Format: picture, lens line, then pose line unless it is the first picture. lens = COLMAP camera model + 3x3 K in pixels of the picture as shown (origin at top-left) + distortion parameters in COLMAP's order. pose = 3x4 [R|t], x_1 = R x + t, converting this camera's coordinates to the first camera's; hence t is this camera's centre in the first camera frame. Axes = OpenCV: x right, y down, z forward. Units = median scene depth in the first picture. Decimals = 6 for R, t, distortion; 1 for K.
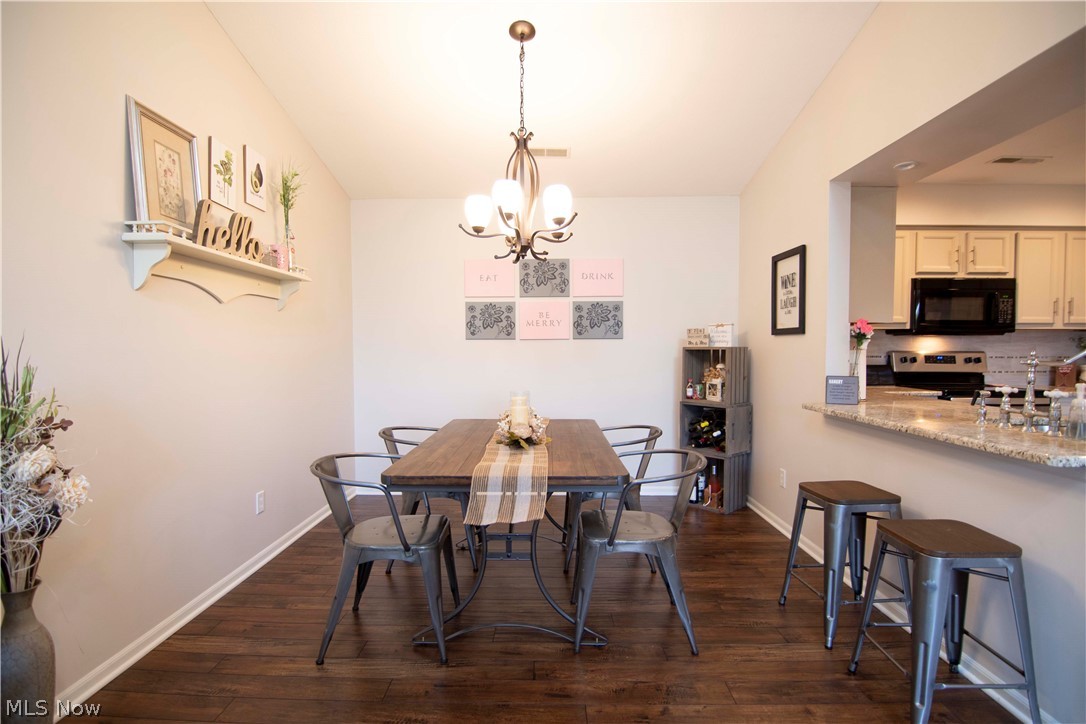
lens RADIAL K [[525.5, 0, 540.8], [0, 525.5, 370.6], [0, 0, 1]] dist [-0.005742, -0.010427]
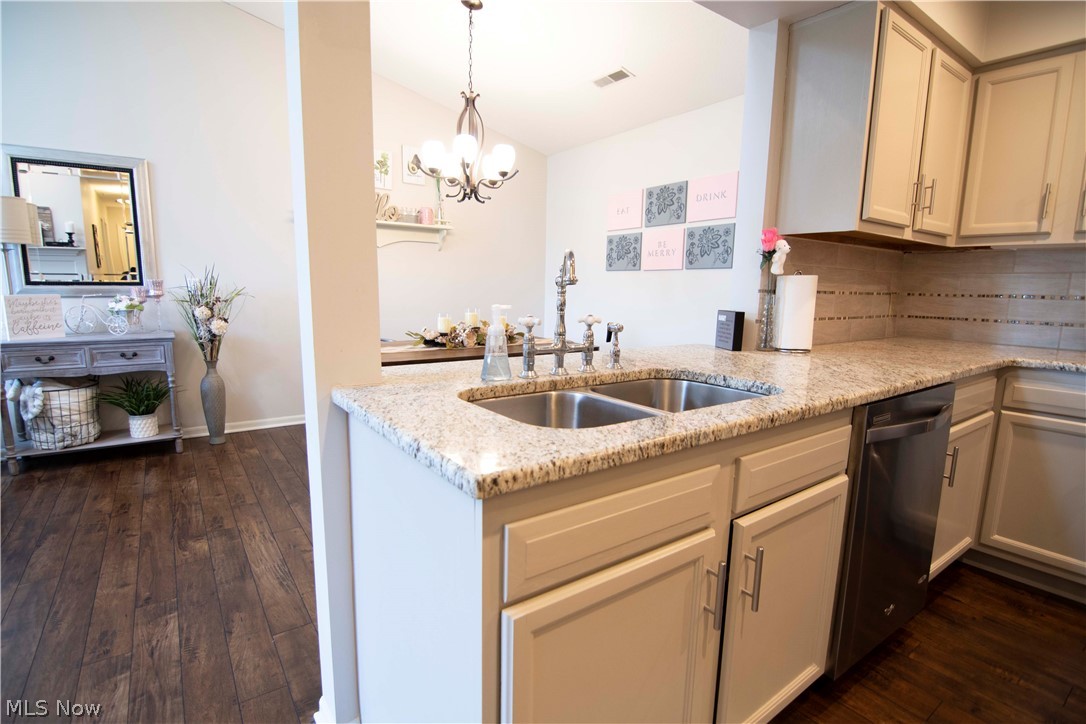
lens RADIAL K [[525.5, 0, 541.4], [0, 525.5, 370.5], [0, 0, 1]] dist [-0.005742, -0.010427]
pose [[0.595739, 0.140166, -0.790853, 0.739139], [-0.053127, 0.989375, 0.135331, 0.005779], [0.801419, -0.038607, 0.596856, 0.255405]]
